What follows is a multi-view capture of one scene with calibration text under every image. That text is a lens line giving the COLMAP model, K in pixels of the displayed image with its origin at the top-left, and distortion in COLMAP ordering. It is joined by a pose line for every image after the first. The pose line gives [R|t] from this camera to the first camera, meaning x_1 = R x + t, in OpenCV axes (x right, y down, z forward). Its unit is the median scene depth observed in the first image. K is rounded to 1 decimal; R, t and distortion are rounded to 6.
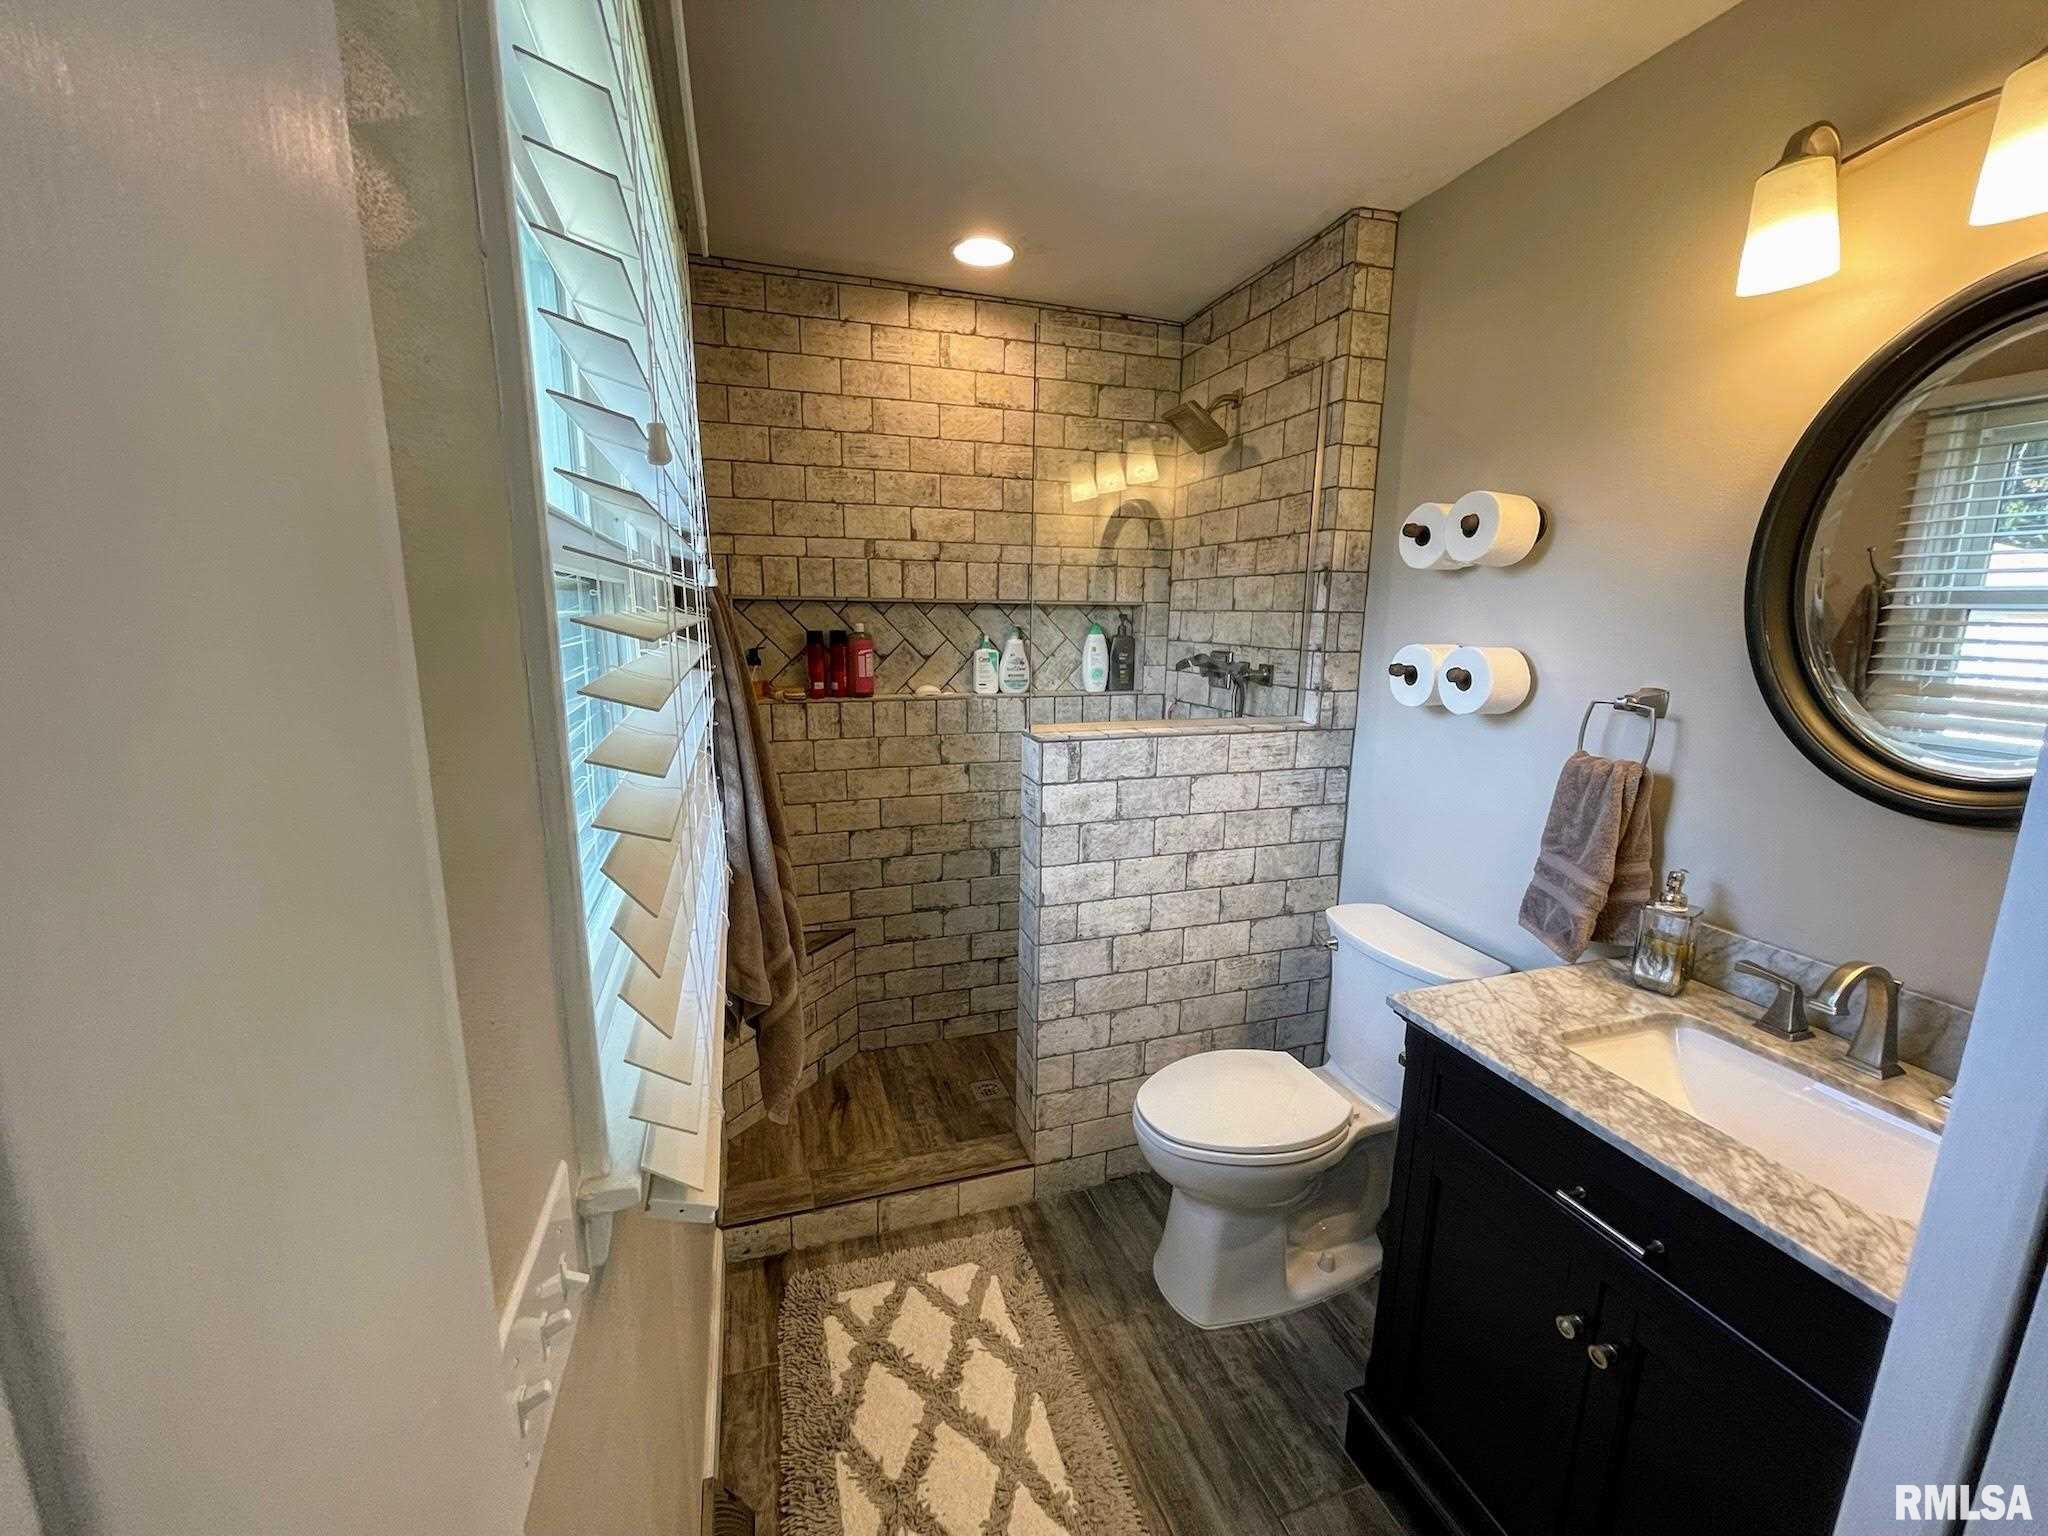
lens RADIAL K [[817.3, 0, 1018.6], [0, 817.3, 779.8], [0, 0, 1]] dist [-0.002487, 0.000138]
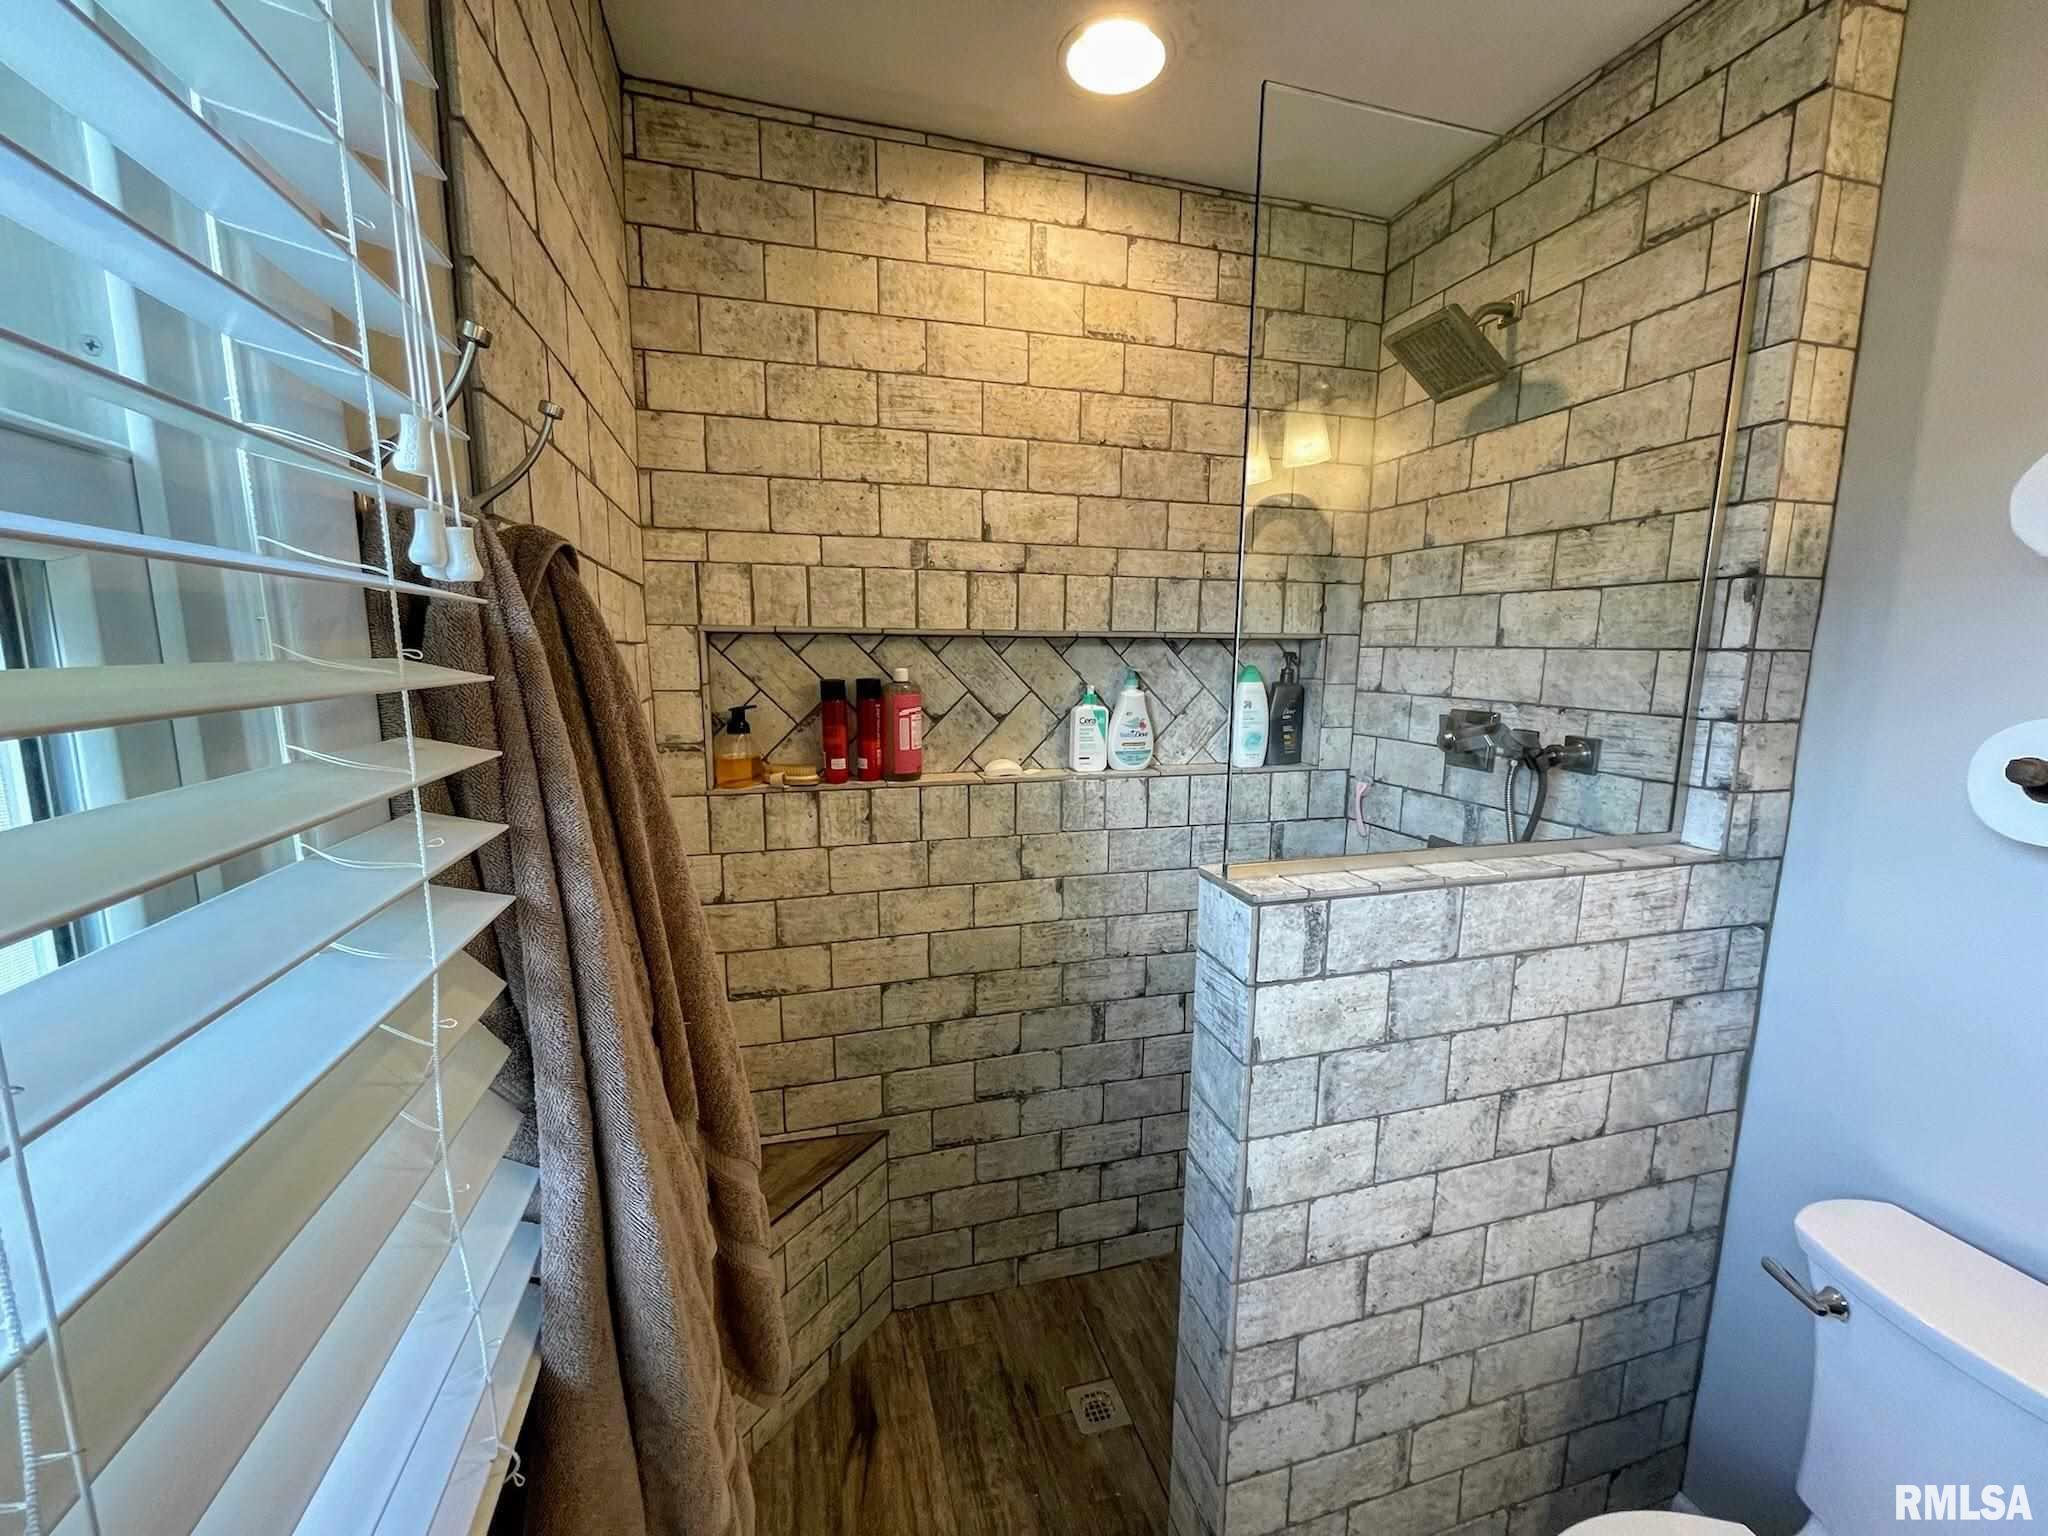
lens RADIAL K [[817.3, 0, 1019.2], [0, 817.3, 779.4], [0, 0, 1]] dist [-0.002487, 0.000138]
pose [[0.999204, 0.004258, -0.039652, -0.084555], [-0.005965, 0.999056, -0.043024, -0.085014], [0.039431, 0.043226, 0.998287, 0.403797]]
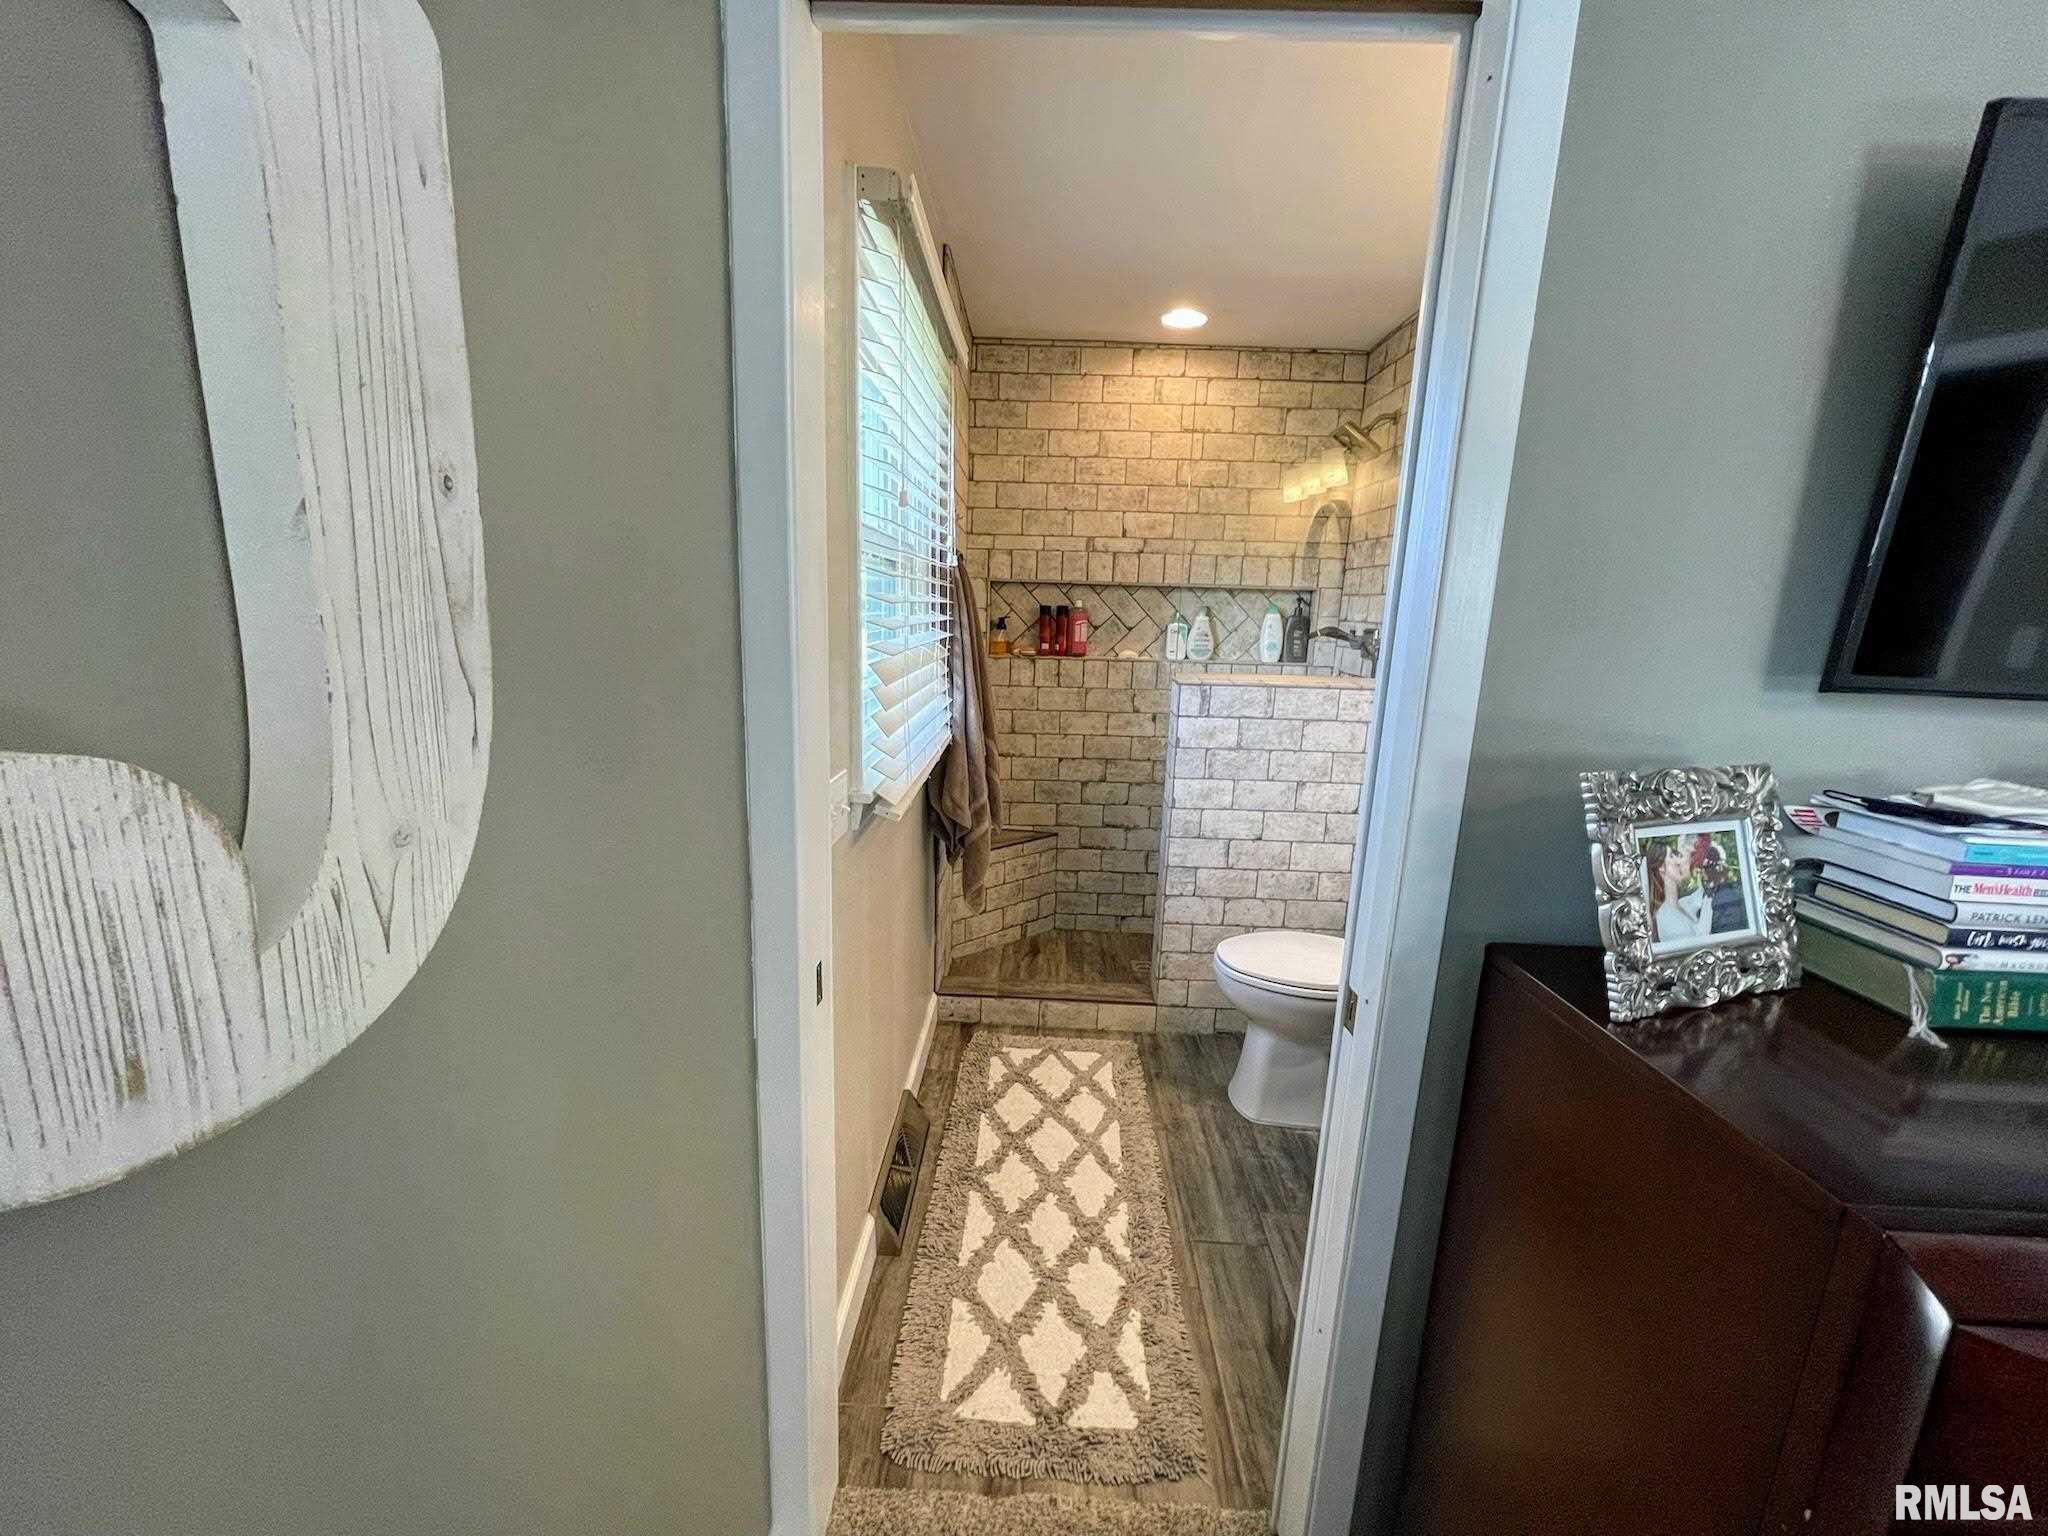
lens RADIAL K [[817.3, 0, 1022.2], [0, 817.3, 781.4], [0, 0, 1]] dist [-0.002487, 0.000138]
pose [[0.940127, 0.089912, -0.328750, 0.204297], [-0.088430, 0.995892, 0.019490, 0.093932], [0.329152, 0.010748, 0.944216, -0.315005]]
